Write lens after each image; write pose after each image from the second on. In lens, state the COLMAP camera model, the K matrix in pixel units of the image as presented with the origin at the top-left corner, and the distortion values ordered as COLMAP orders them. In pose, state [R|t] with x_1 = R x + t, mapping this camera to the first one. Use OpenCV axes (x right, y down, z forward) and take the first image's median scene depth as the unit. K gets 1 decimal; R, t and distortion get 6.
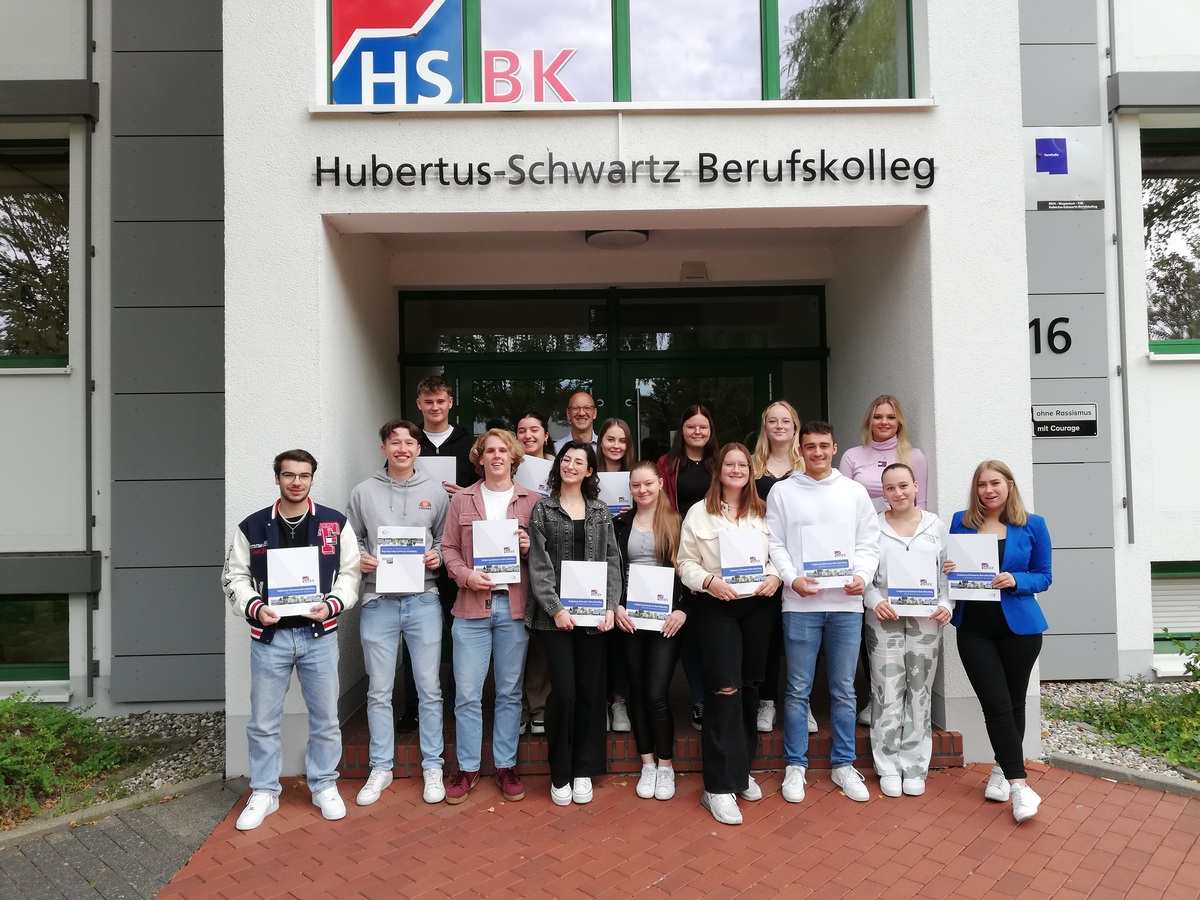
lens RADIAL K [[884.8, 0, 602.3], [0, 884.8, 446.2], [0, 0, 1]] dist [0.004059, 0.010027]
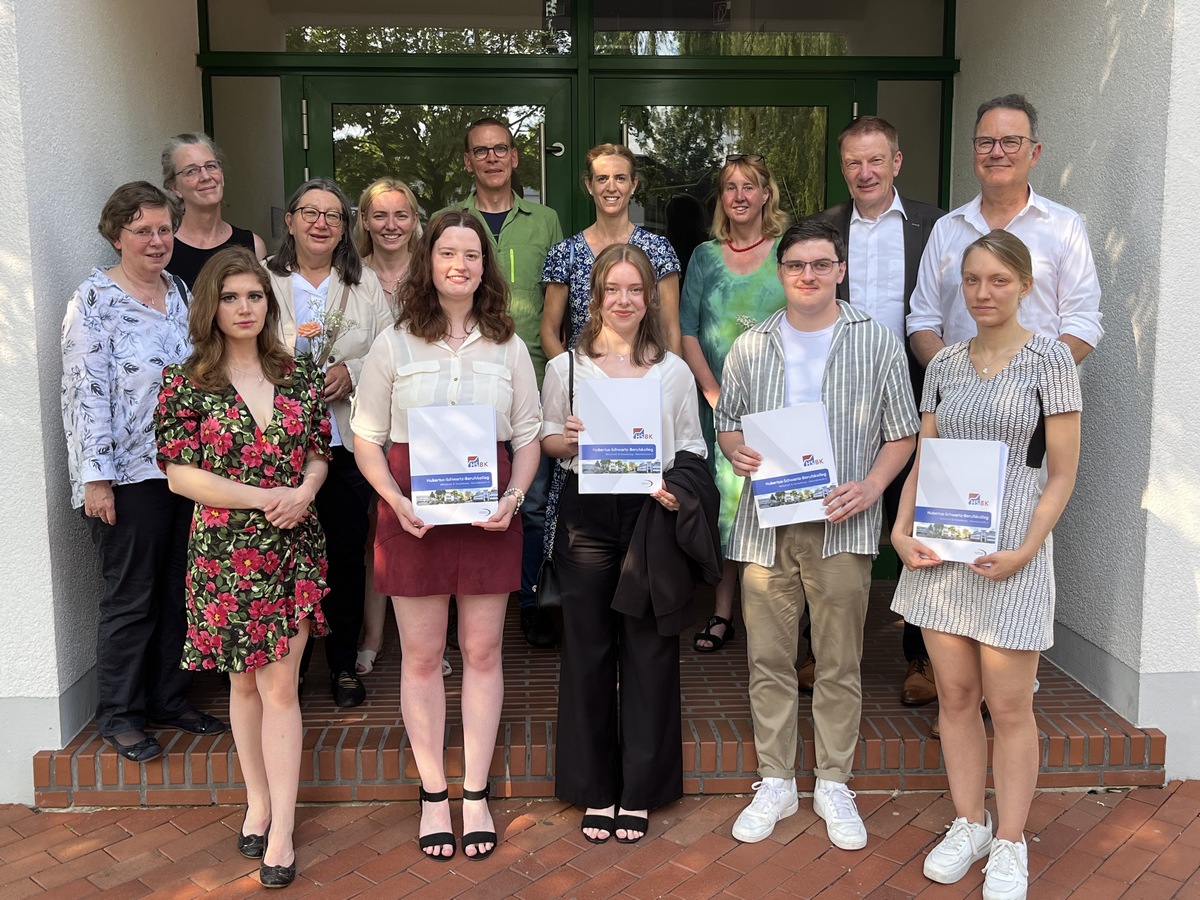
lens RADIAL K [[1330.9, 0, 610.5], [0, 1330.9, 459.4], [0, 0, 1]] dist [0.015334, 0.000000]
pose [[0.999274, 0.010020, 0.036745, 0.004751], [-0.016142, 0.985262, 0.170290, 0.001090], [-0.034497, -0.170760, 0.984709, 0.160508]]
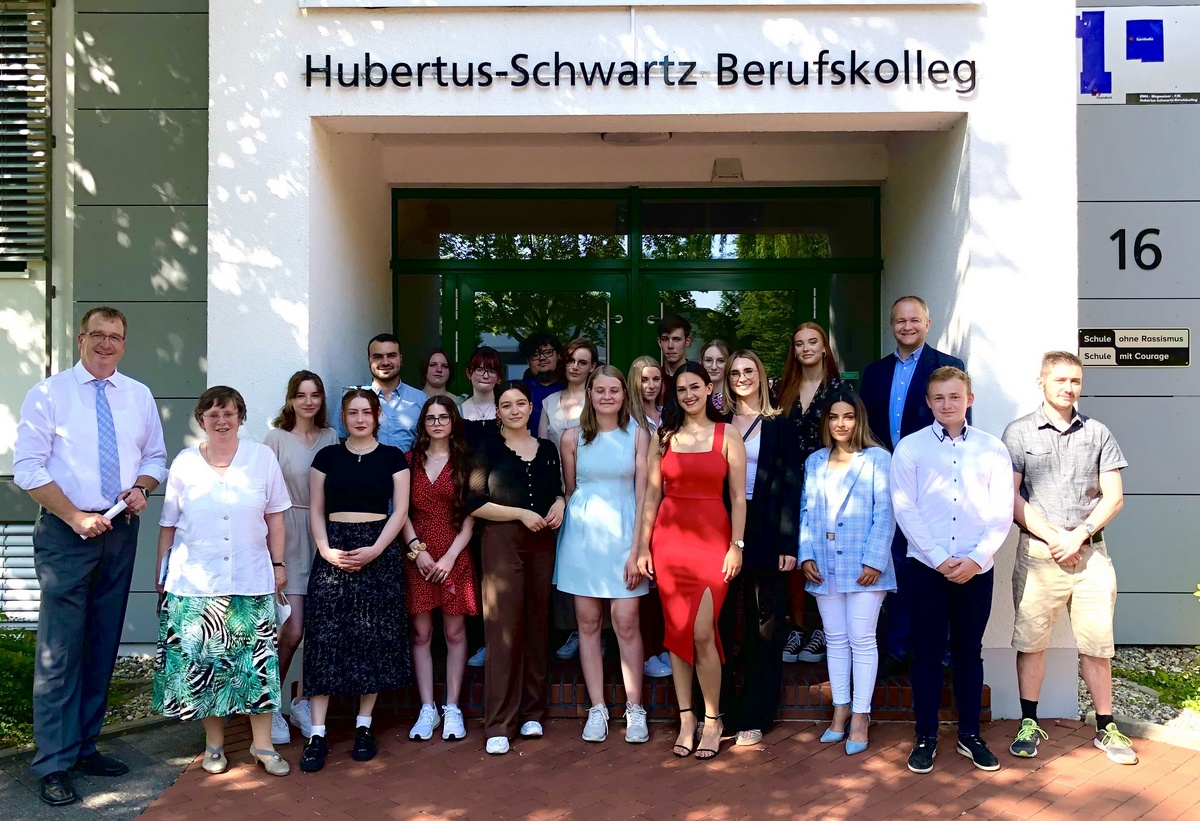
lens RADIAL K [[1131.6, 0, 606.8], [0, 1131.6, 378.1], [0, 0, 1]] dist [0.010396, 0.000000]
pose [[0.999203, 0.016661, -0.036273, 0.040040], [-0.016188, 0.999781, 0.013298, -0.006869], [0.036486, -0.012700, 0.999253, -0.174987]]
